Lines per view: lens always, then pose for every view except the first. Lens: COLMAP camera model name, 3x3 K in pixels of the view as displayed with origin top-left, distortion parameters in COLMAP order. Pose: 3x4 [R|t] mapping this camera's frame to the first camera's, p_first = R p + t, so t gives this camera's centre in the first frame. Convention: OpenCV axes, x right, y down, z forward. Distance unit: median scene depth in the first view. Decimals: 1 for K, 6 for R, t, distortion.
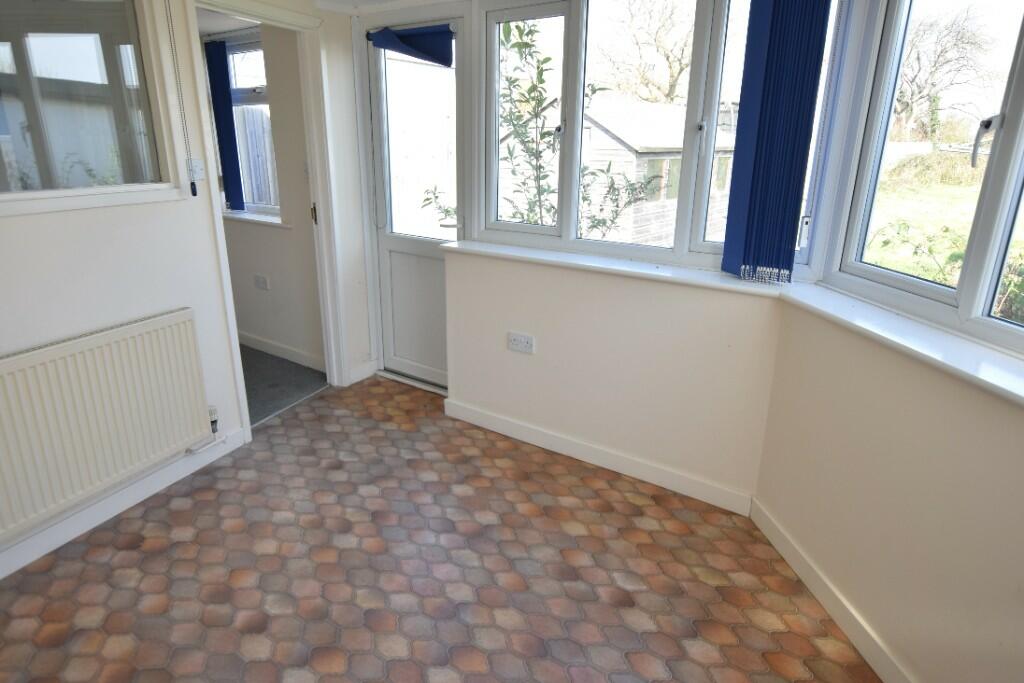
lens RADIAL K [[619.4, 0, 512.0], [0, 619.4, 341.5], [0, 0, 1]] dist [-0.003545, -0.001663]
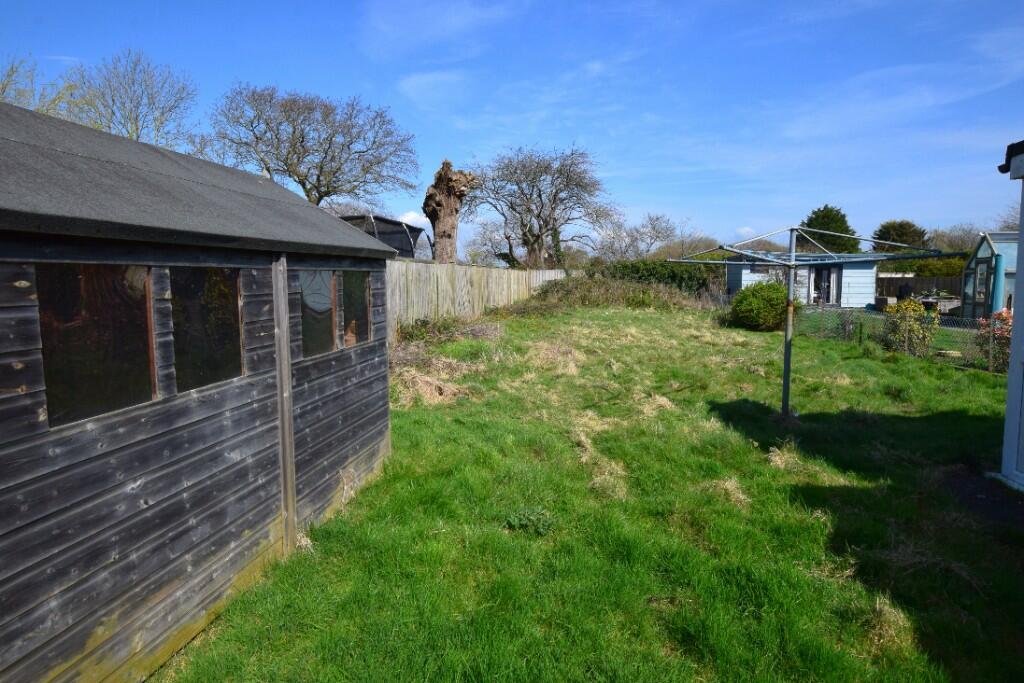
lens RADIAL K [[619.4, 0, 512.0], [0, 619.4, 341.5], [0, 0, 1]] dist [-0.003545, -0.001663]
pose [[0.865831, -0.069845, 0.495437, 0.052097], [0.171182, 0.971803, -0.162158, -0.037528], [-0.470141, 0.225212, 0.853374, 0.139056]]
